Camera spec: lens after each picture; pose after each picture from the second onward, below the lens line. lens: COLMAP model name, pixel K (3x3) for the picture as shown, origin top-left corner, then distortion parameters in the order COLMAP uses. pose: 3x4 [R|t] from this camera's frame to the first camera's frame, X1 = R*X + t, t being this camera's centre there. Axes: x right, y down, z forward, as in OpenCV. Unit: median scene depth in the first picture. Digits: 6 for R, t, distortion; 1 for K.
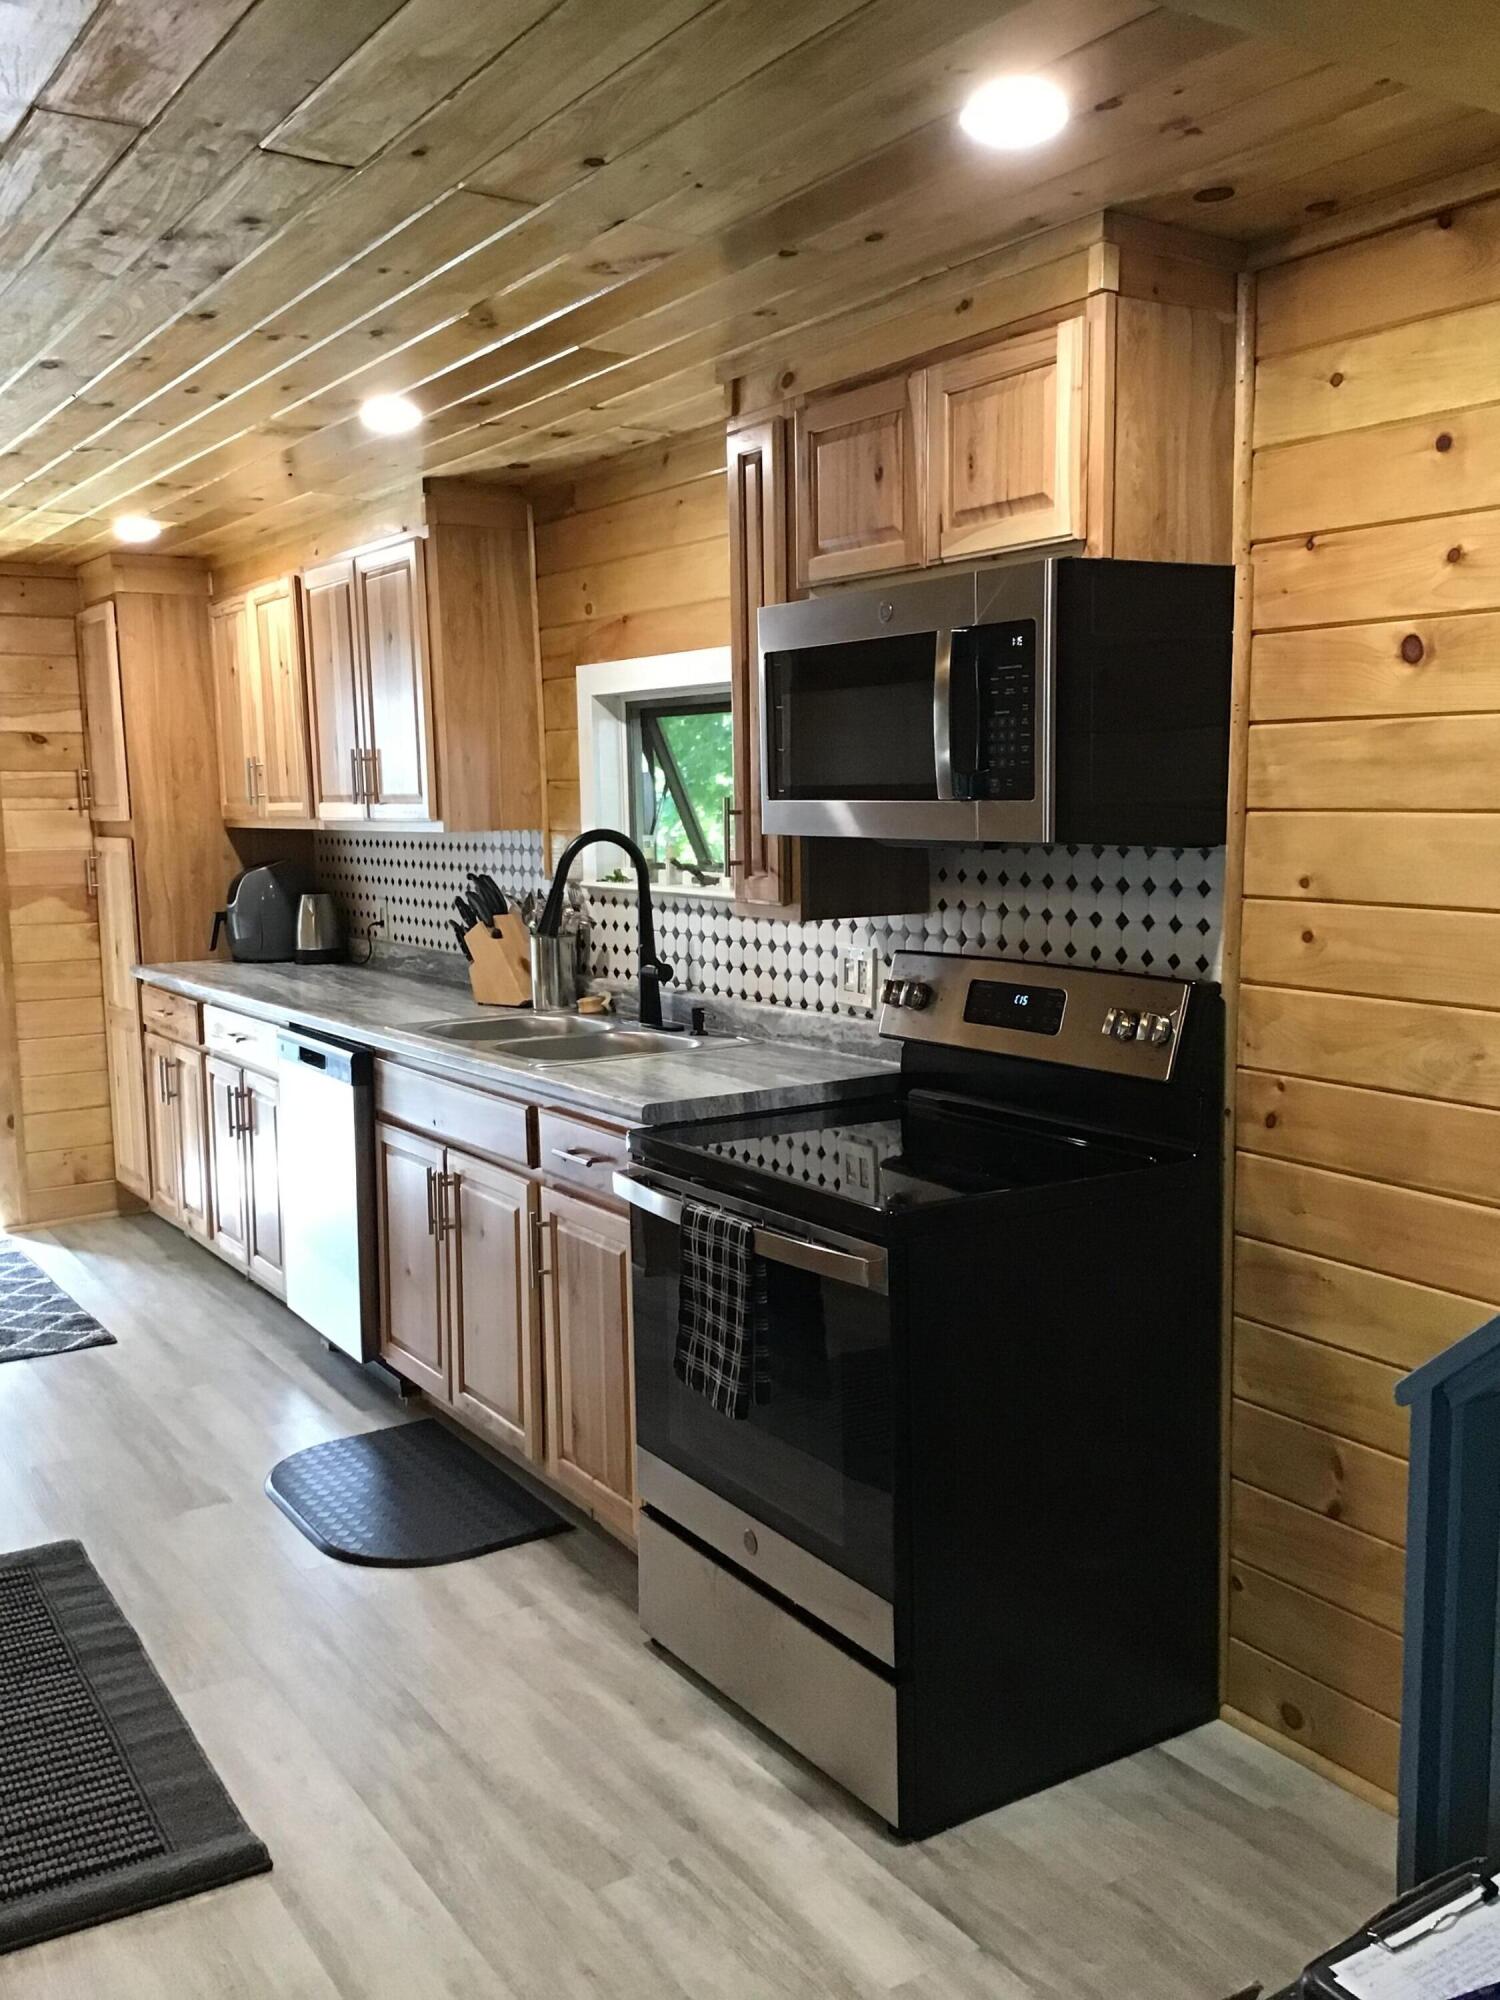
lens RADIAL K [[1799.9, 0, 745.5], [0, 1799.9, 996.4], [0, 0, 1]] dist [0.110438, -0.150022]
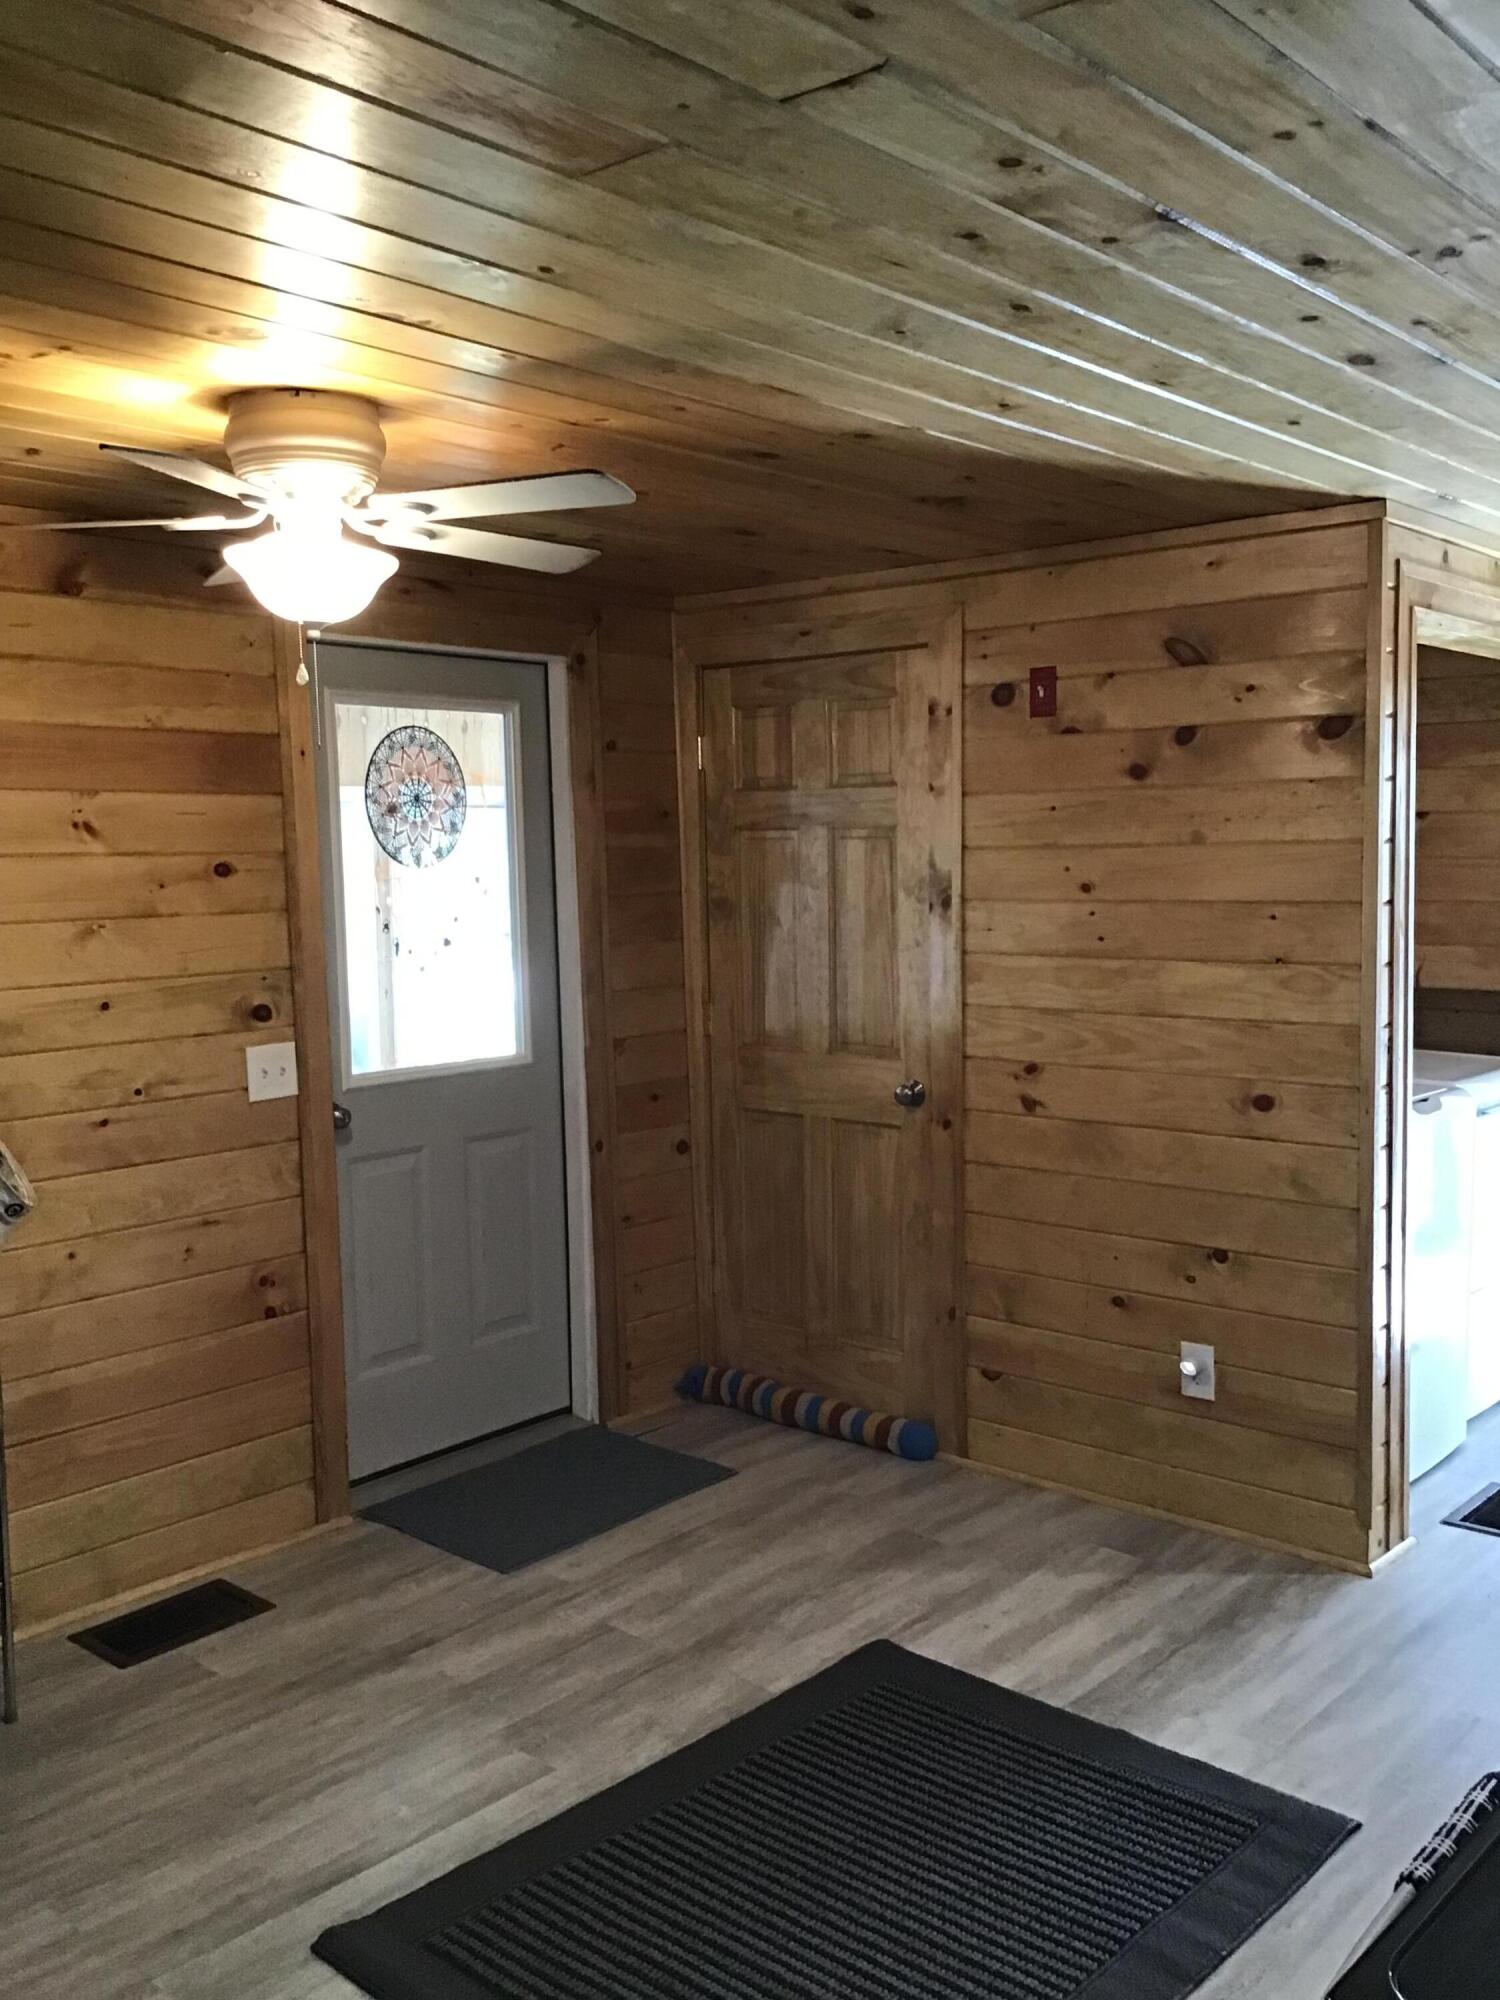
lens RADIAL K [[1784.7, 0, 730.6], [0, 1784.7, 999.7], [0, 0, 1]] dist [0.146215, -0.286730]
pose [[0.274632, 0.087860, -0.957527, 0.209032], [-0.090800, 0.993736, 0.065139, -0.063821], [0.957253, 0.069054, 0.280890, 0.353087]]
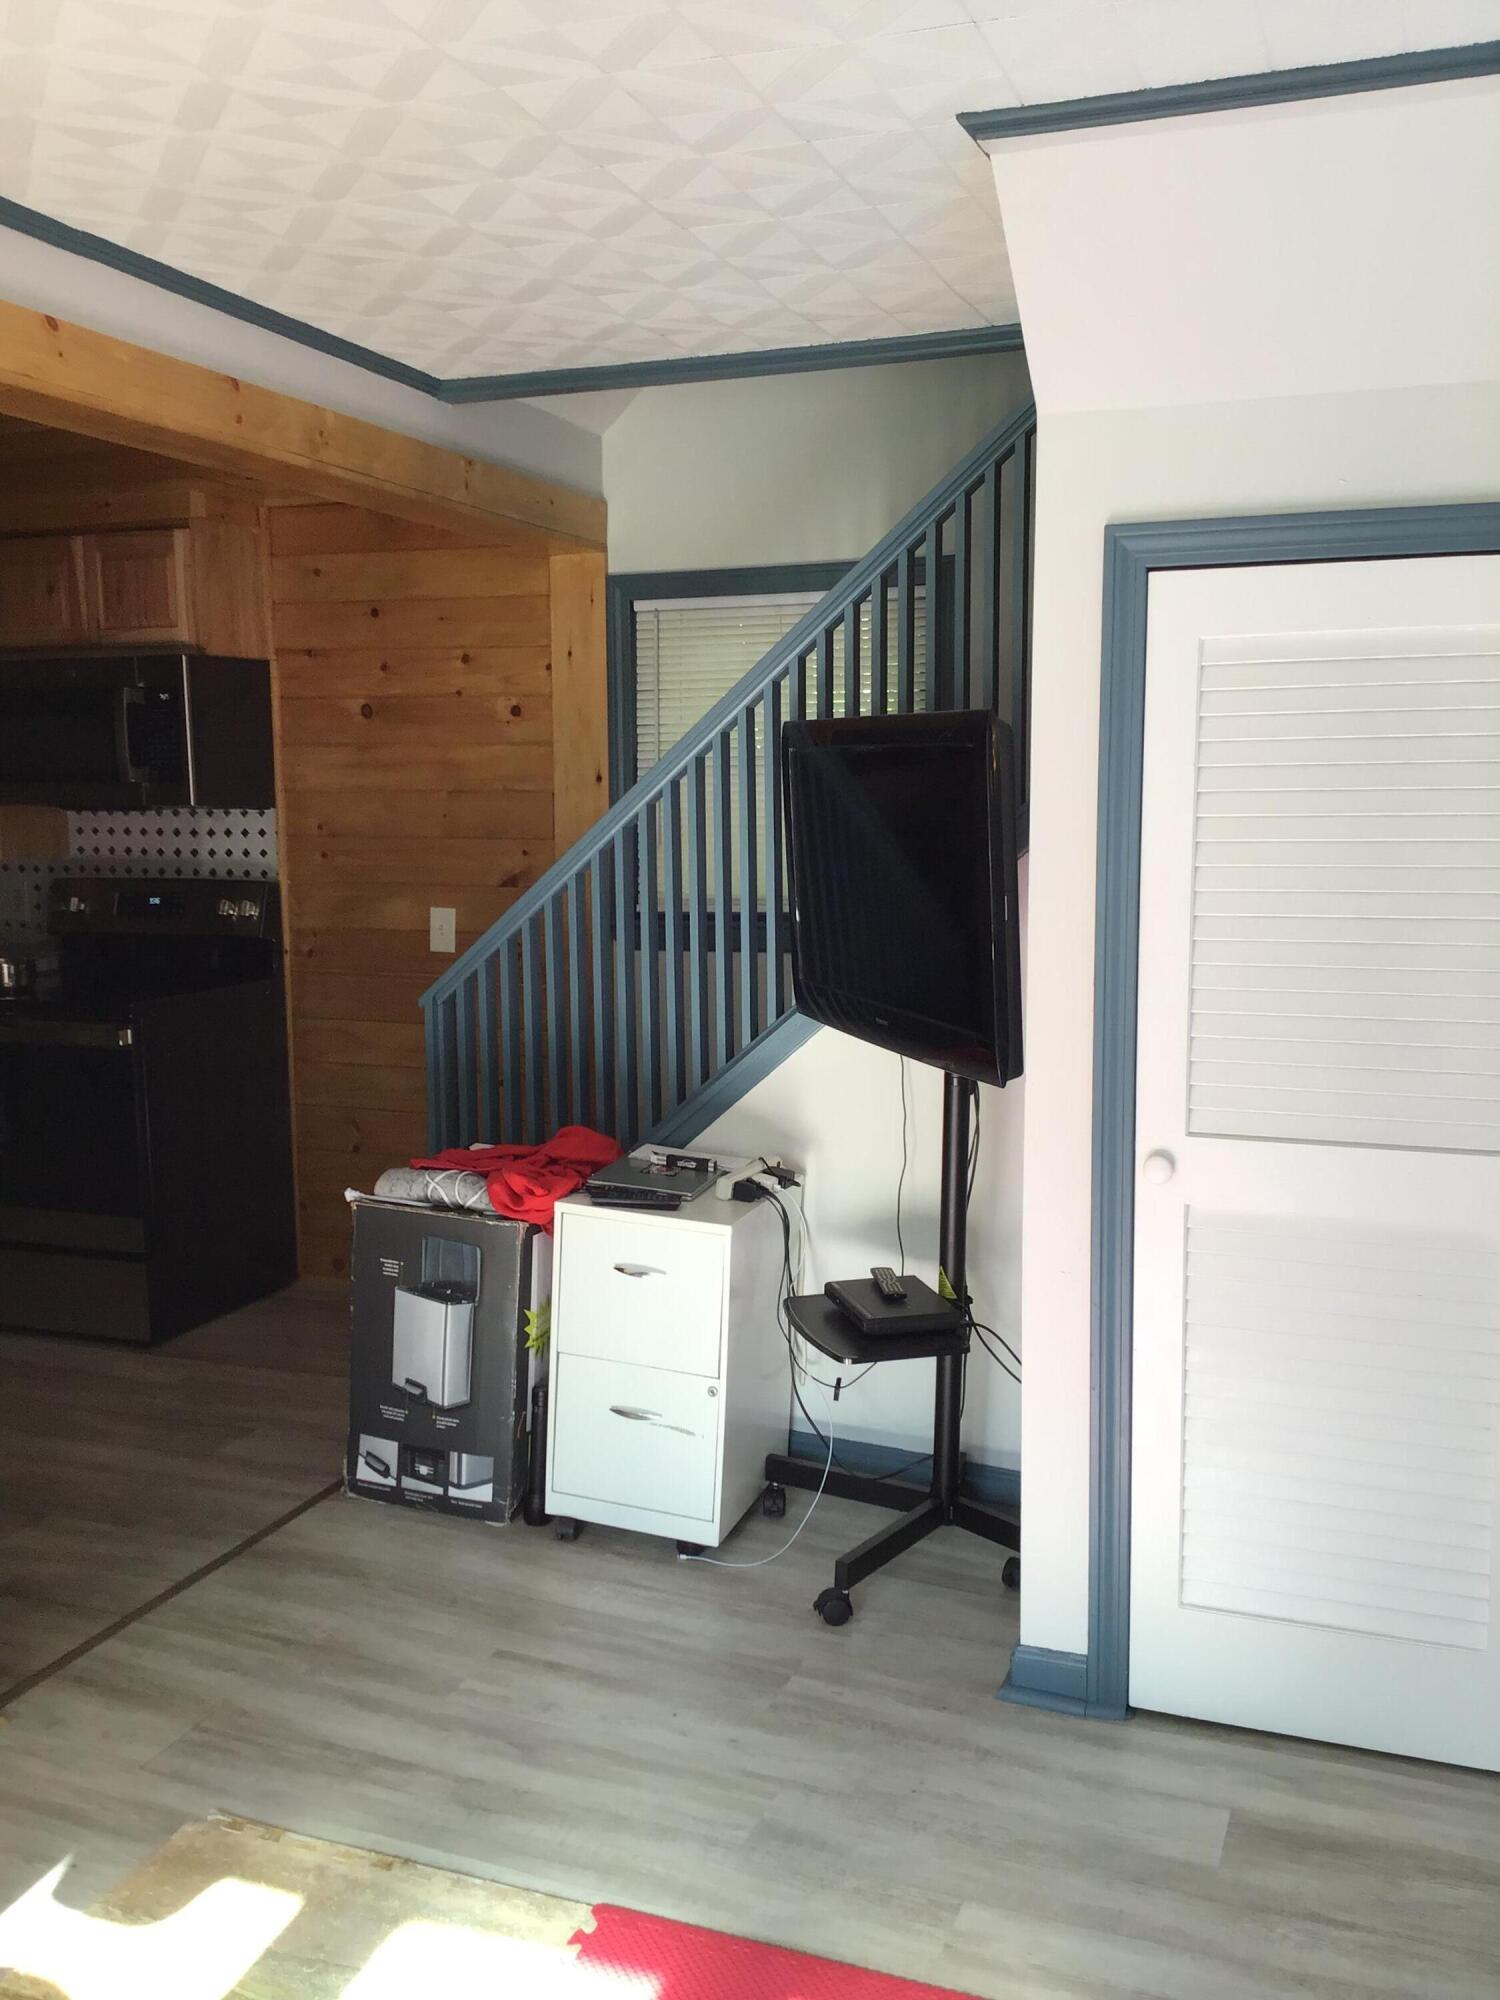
lens RADIAL K [[1745.8, 0, 750.4], [0, 1745.8, 981.4], [0, 0, 1]] dist [0.064227, -0.000131]
pose [[0.795286, -0.071344, 0.602022, -0.249958], [0.069795, 0.997223, 0.025977, 0.045712], [-0.602204, 0.021359, 0.798057, -0.411228]]
